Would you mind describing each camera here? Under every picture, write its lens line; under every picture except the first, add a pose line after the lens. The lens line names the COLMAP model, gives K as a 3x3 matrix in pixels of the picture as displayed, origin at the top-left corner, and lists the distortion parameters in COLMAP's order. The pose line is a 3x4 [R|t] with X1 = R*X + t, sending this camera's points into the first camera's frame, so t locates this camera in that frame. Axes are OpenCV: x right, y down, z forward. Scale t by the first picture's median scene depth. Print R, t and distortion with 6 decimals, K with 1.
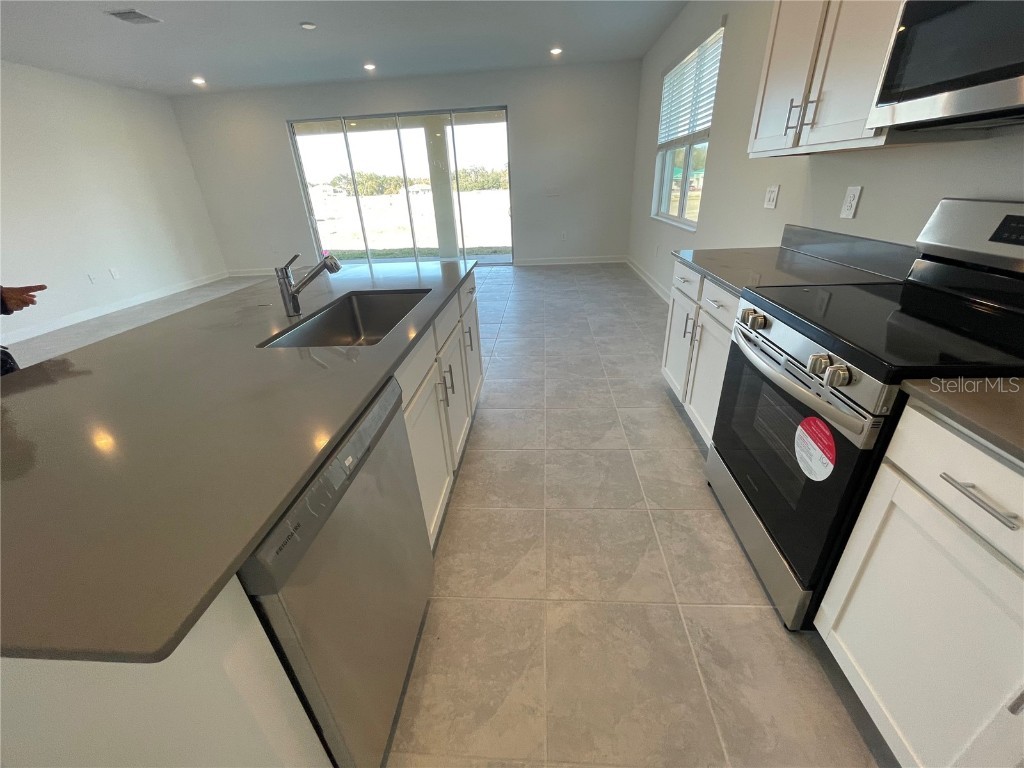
lens RADIAL K [[399.2, 0, 512.0], [0, 399.2, 384.0], [0, 0, 1]] dist [0.000949, 0.000005]
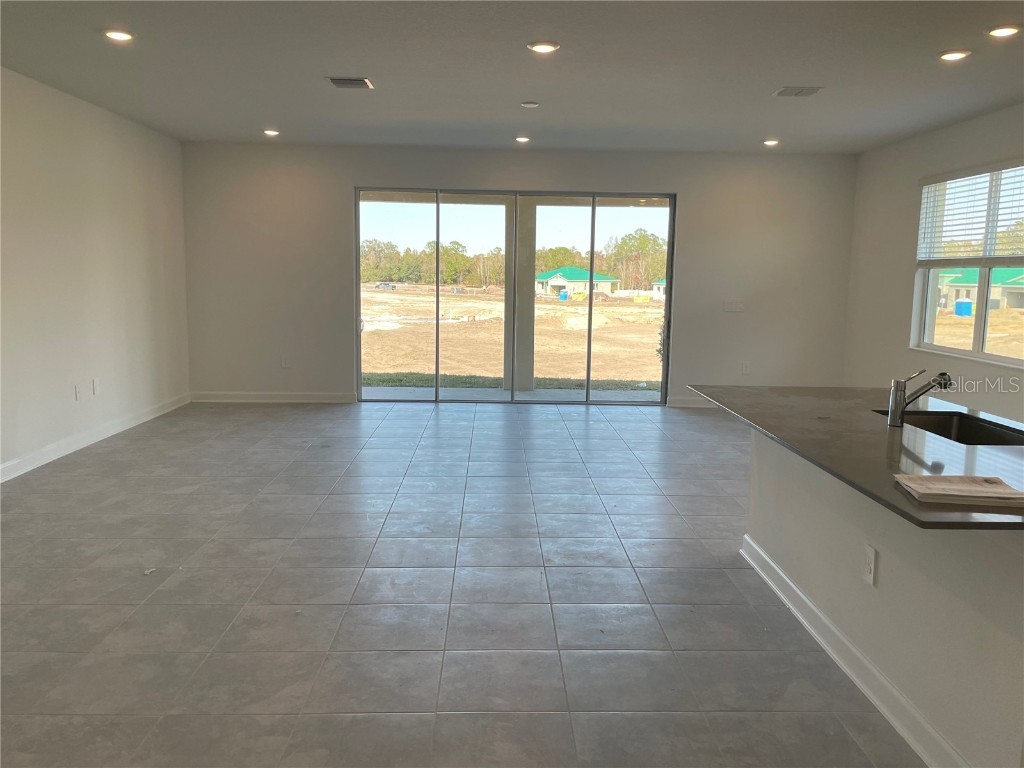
lens RADIAL K [[798.8, 0, 535.6], [0, 798.8, 378.6], [0, 0, 1]] dist [0.002300, -0.001661]
pose [[0.988502, 0.051724, 0.142083, -0.430997], [-0.001192, 0.942308, -0.334746, 0.092327], [-0.151200, 0.330728, 0.931535, -0.175230]]
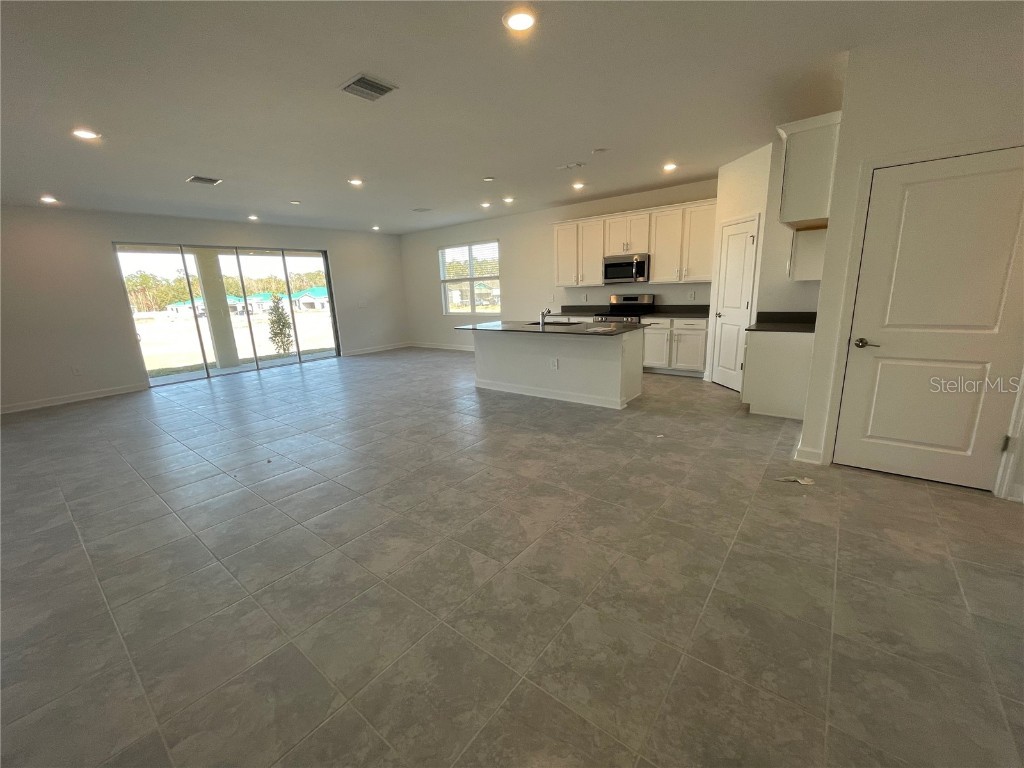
lens RADIAL K [[399.2, 0, 512.0], [0, 399.2, 384.0], [0, 0, 1]] dist [0.000949, 0.000005]
pose [[0.545841, -0.169880, 0.820487, -0.868005], [0.388667, 0.918842, -0.068323, 0.097560], [-0.742291, 0.356189, 0.567568, -0.128809]]
